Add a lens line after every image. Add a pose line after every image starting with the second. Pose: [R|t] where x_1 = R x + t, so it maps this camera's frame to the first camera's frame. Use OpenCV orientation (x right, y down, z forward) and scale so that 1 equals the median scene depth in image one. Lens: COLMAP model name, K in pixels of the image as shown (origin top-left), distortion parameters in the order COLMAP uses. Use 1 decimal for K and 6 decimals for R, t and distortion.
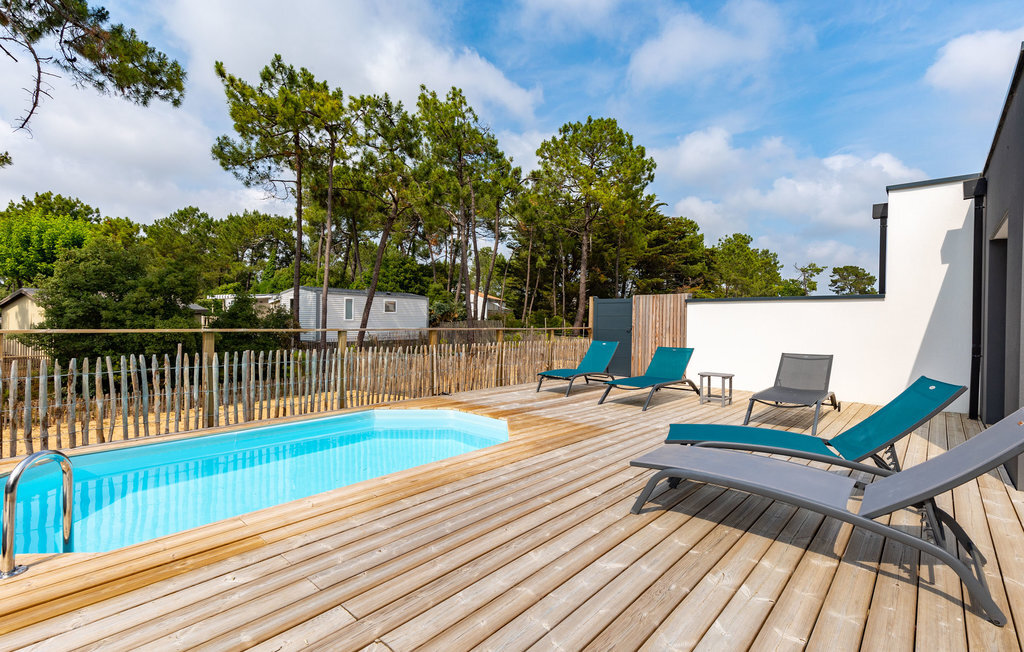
lens RADIAL K [[462.4, 0, 520.0], [0, 462.4, 324.1], [0, 0, 1]] dist [0.007797, -0.001168]
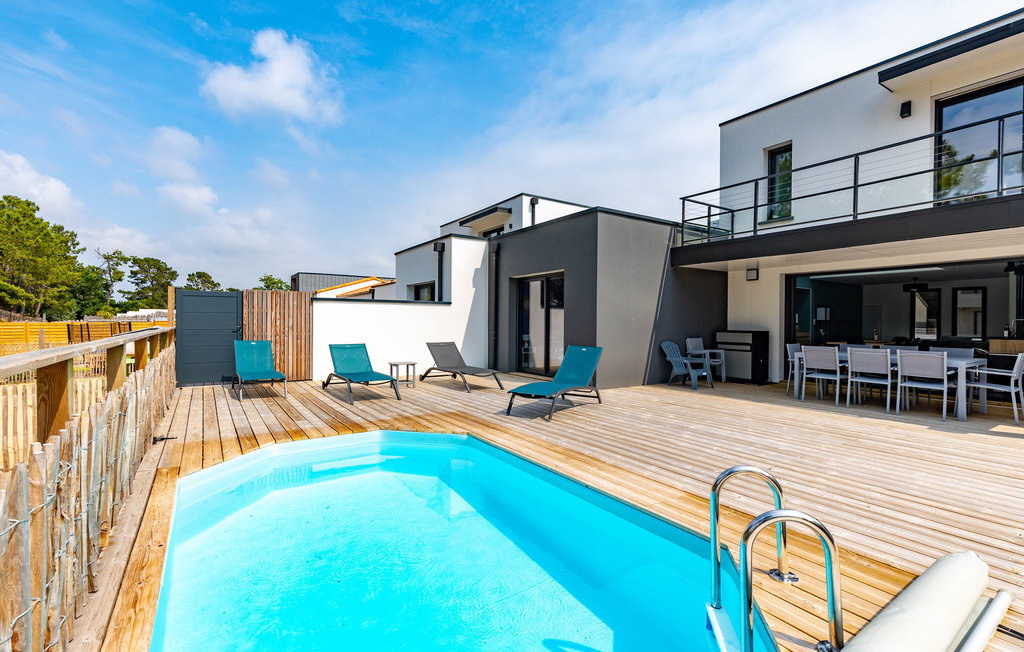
lens RADIAL K [[462.4, 0, 517.0], [0, 462.4, 319.8], [0, 0, 1]] dist [0.007797, -0.001168]
pose [[0.233484, -0.000331, 0.972361, -0.704559], [-0.003380, 0.999994, 0.001152, -0.009648], [-0.972355, -0.003556, 0.233481, 0.421808]]
